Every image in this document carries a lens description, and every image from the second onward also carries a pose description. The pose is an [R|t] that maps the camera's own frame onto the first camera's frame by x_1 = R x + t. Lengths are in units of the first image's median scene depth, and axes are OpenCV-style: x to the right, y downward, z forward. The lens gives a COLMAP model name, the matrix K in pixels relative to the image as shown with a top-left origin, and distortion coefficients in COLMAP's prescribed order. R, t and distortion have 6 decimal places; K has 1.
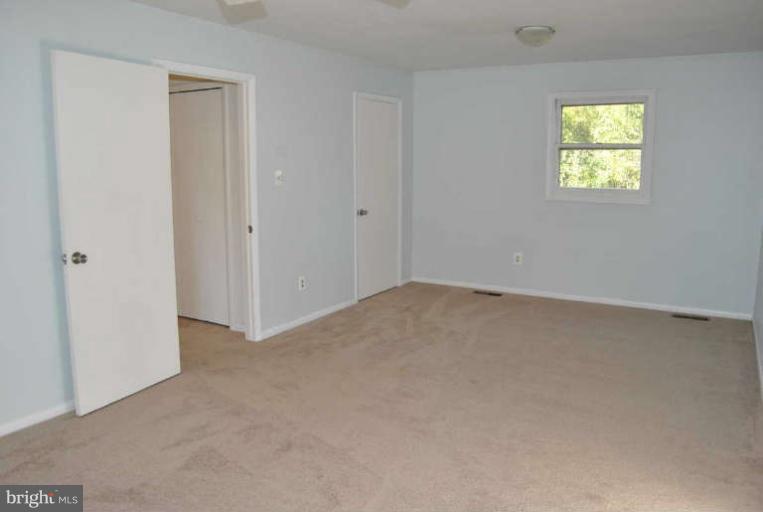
lens RADIAL K [[617.8, 0, 381.5], [0, 617.8, 256.0], [0, 0, 1]] dist [-0.006845, -0.001942]
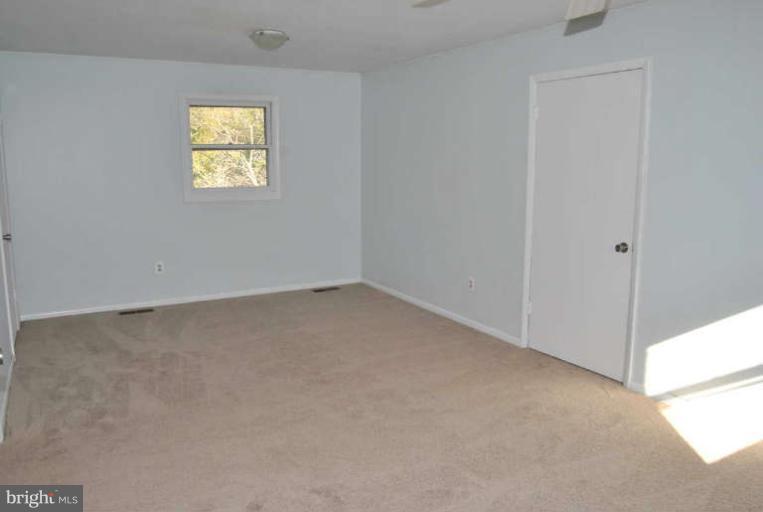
lens RADIAL K [[617.8, 0, 381.5], [0, 617.8, 256.0], [0, 0, 1]] dist [-0.006845, -0.001942]
pose [[0.524834, -0.143752, 0.838978, -0.412069], [0.145291, 0.986301, 0.078106, -0.039964], [-0.838713, 0.080903, 0.538530, 0.234396]]
